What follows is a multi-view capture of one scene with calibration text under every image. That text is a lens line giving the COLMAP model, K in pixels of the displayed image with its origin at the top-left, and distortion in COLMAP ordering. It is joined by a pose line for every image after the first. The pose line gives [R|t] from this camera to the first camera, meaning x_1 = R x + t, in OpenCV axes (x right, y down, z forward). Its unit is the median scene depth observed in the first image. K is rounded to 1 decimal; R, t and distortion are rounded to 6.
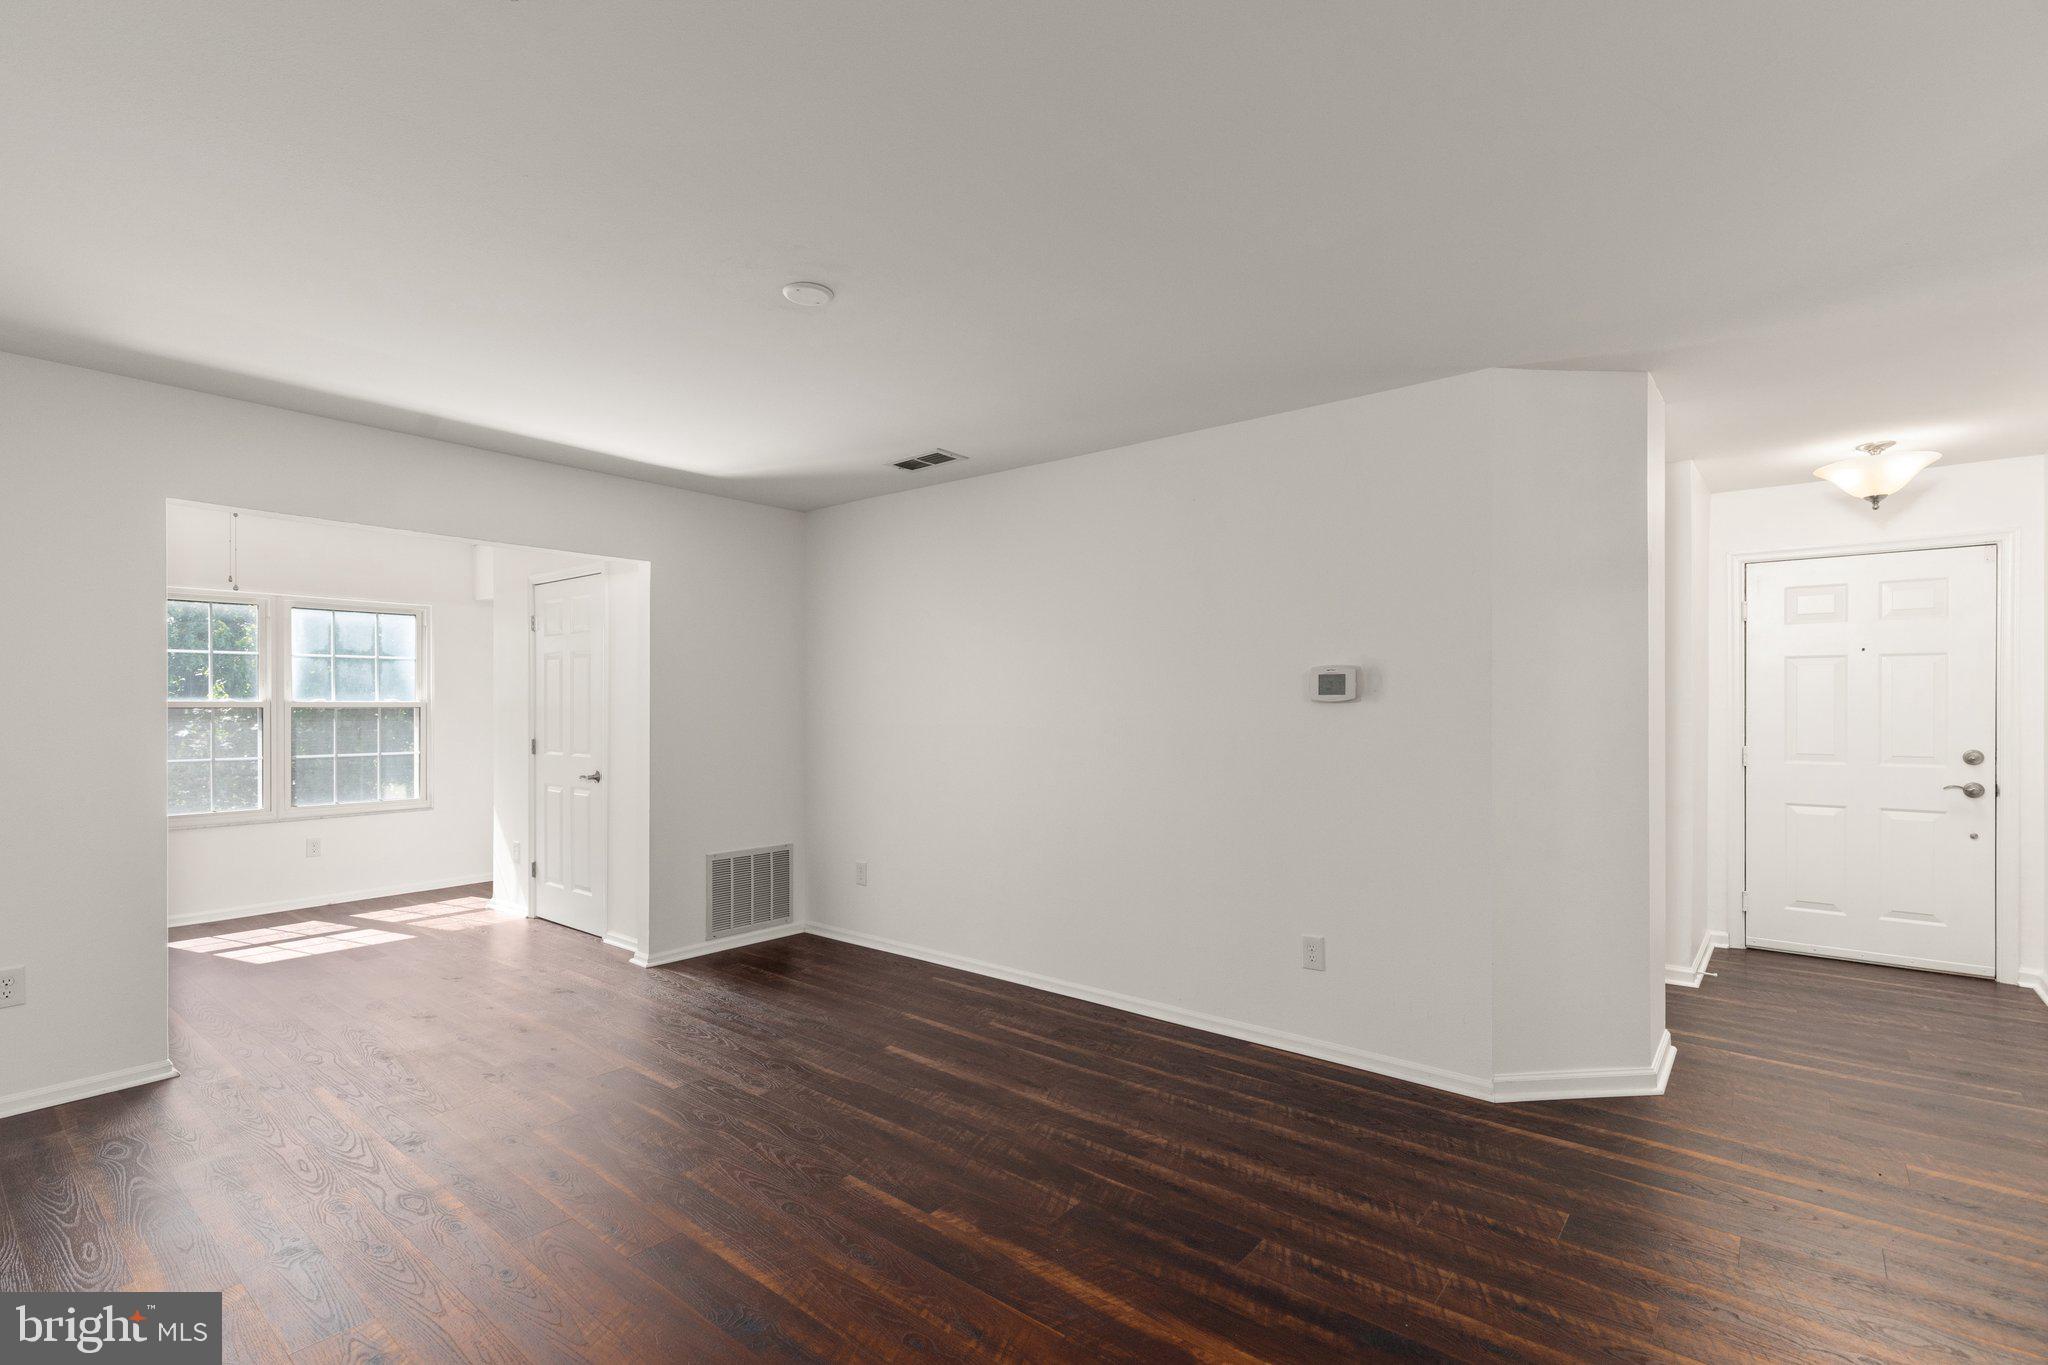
lens RADIAL K [[908.5, 0, 1007.6], [0, 908.5, 703.1], [0, 0, 1]] dist [0.018509, 0.000073]
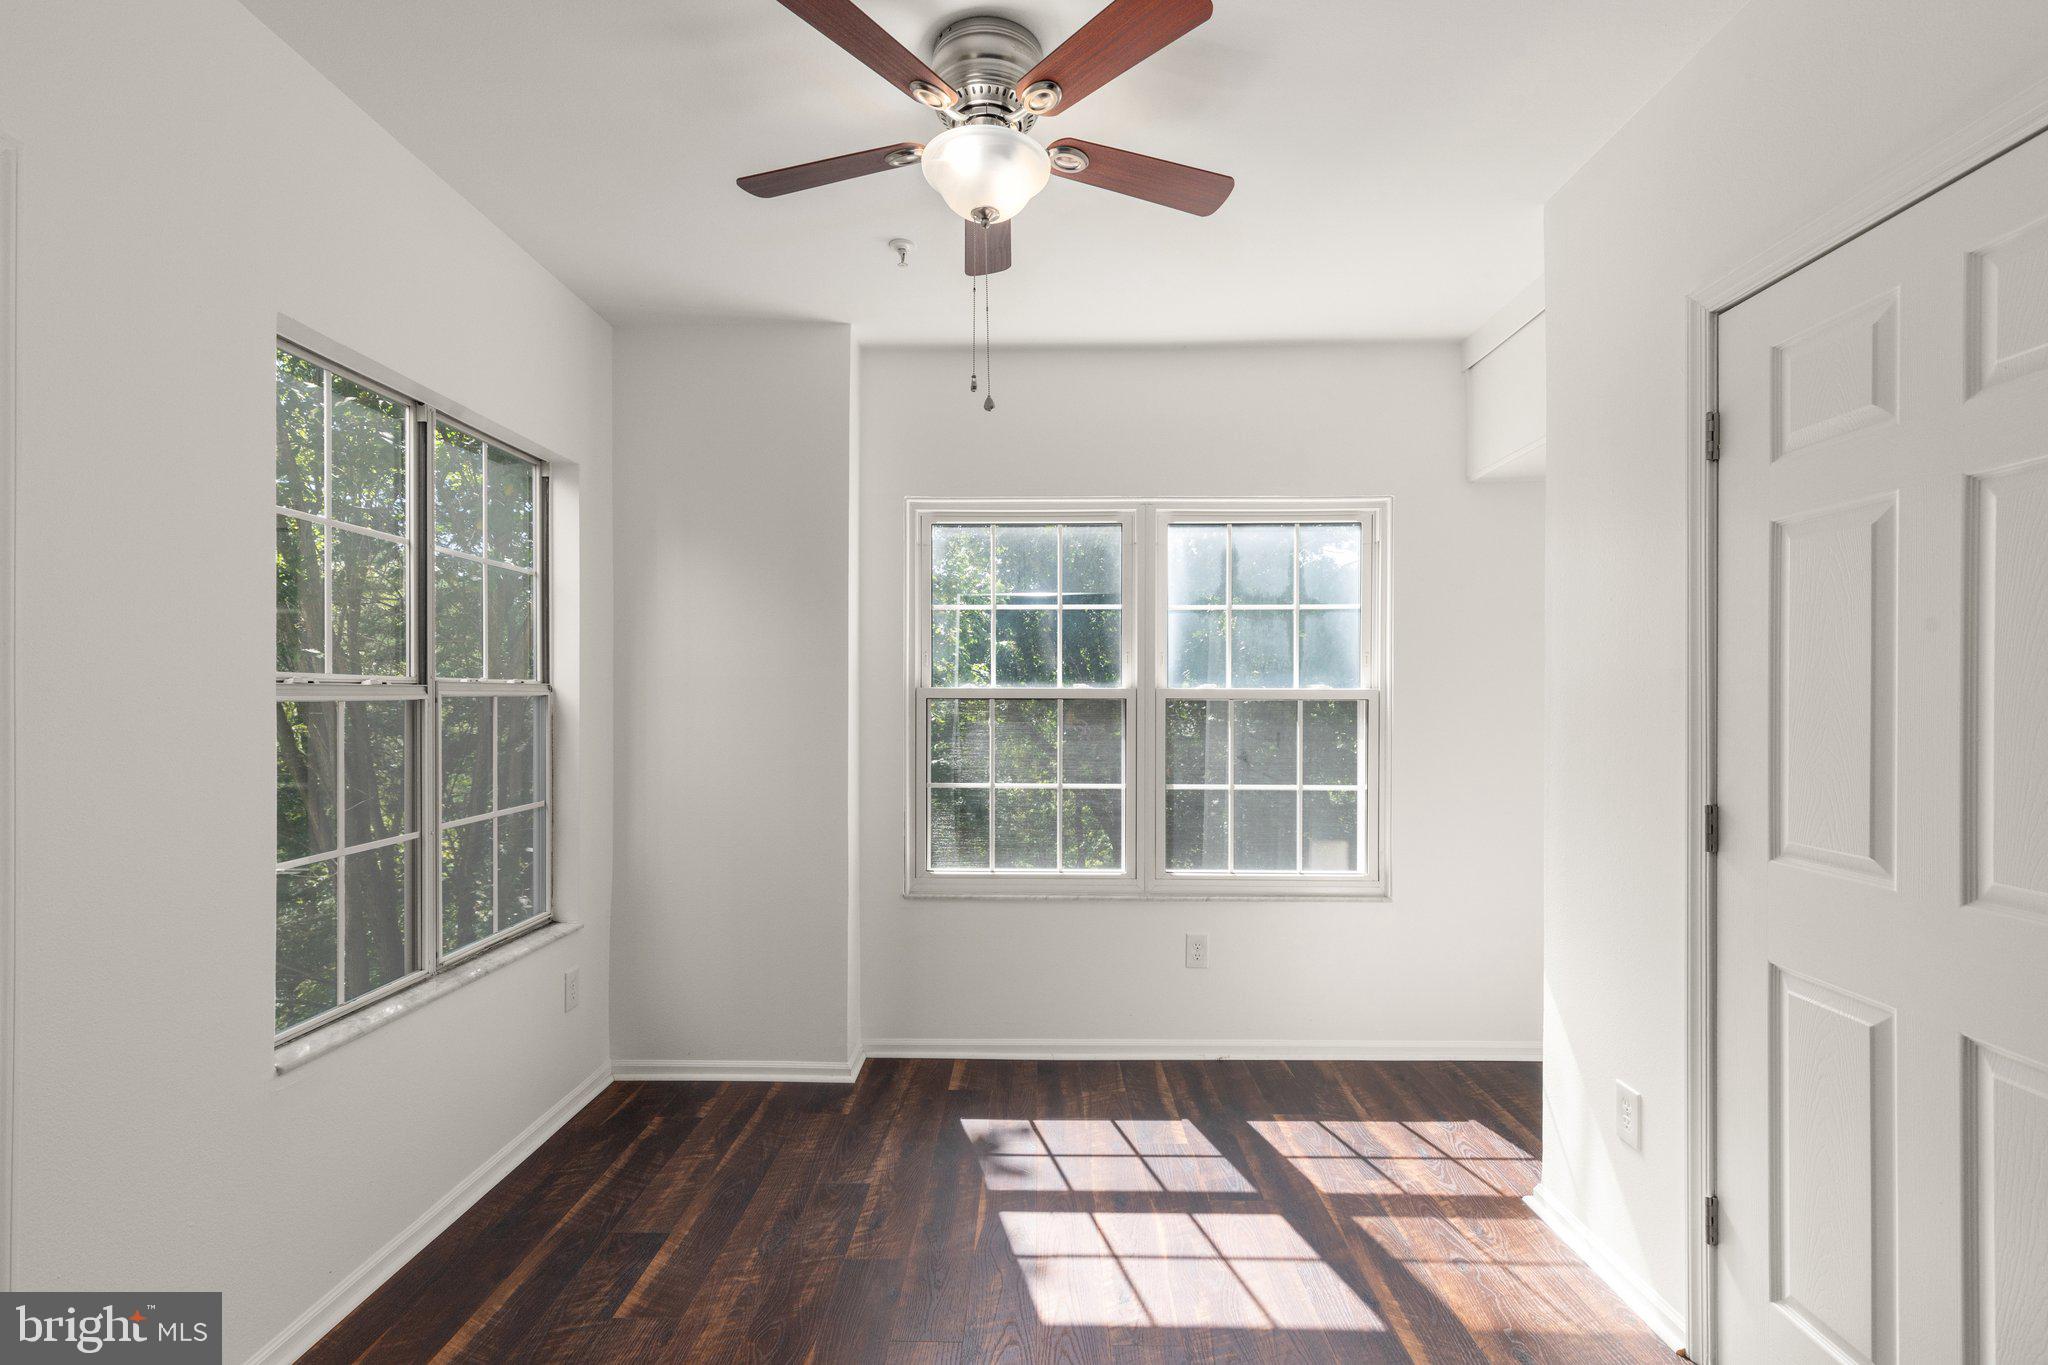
lens RADIAL K [[955.3, 0, 1022.2], [0, 955.3, 698.2], [0, 0, 1]] dist [0.005686, -0.000587]
pose [[0.597732, 0.000754, -0.801696, -0.379907], [-0.001216, 0.999999, 0.000034, 0.004242], [0.801695, 0.000954, 0.597732, 0.607148]]
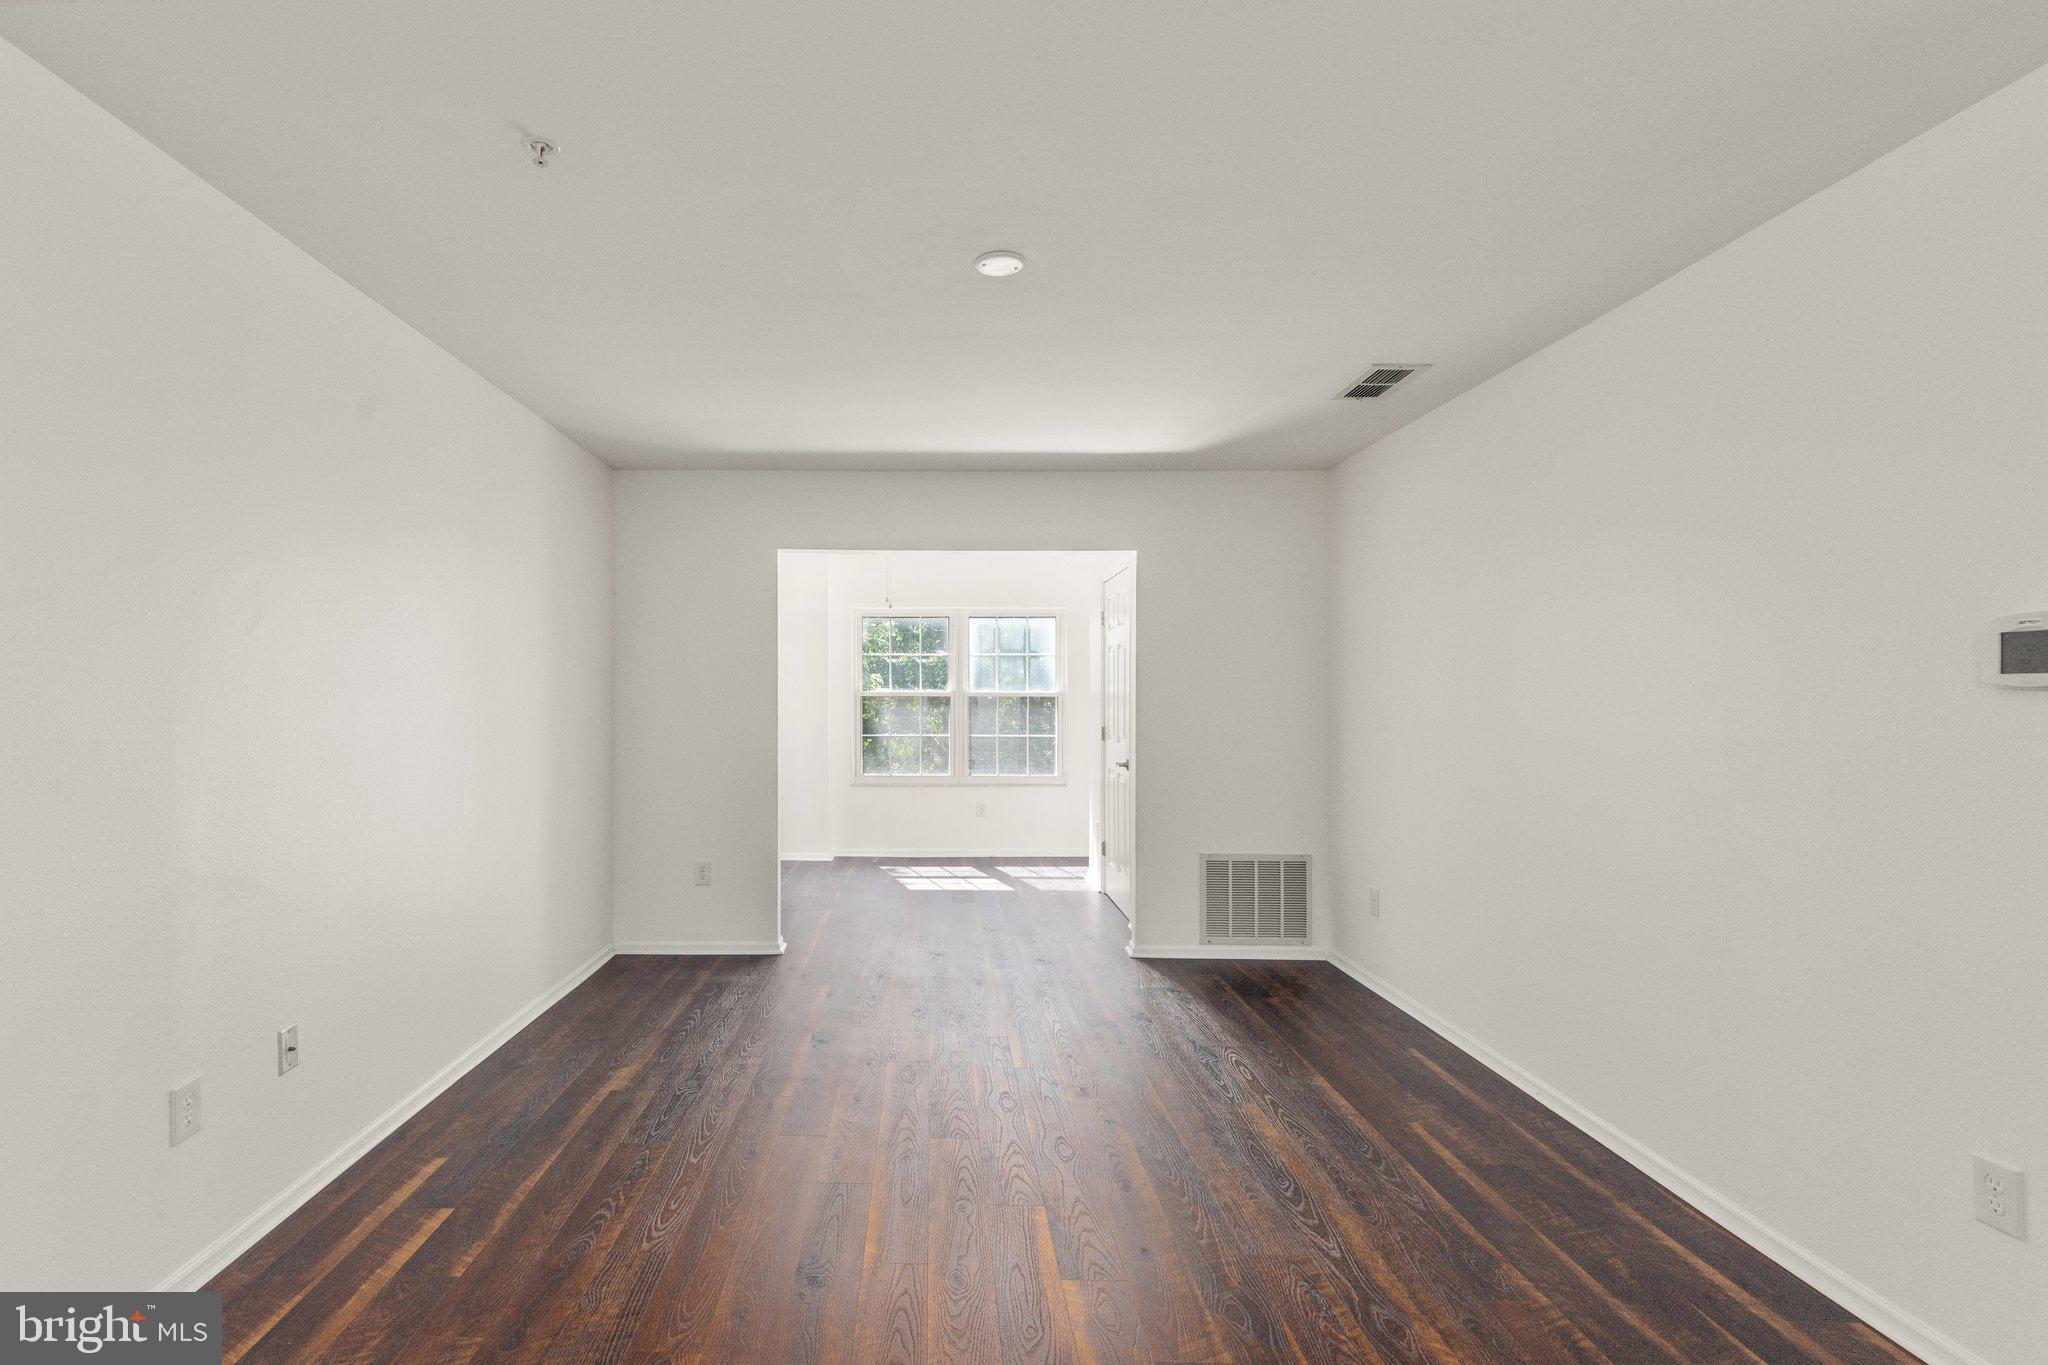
lens RADIAL K [[955.3, 0, 944.4], [0, 955.3, 691.7], [0, 0, 1]] dist [0.005686, -0.000587]
pose [[0.643457, -0.001454, -0.765481, 0.217687], [-0.000013, 0.999998, -0.001910, 0.000941], [0.765482, 0.001239, 0.643456, 0.134803]]
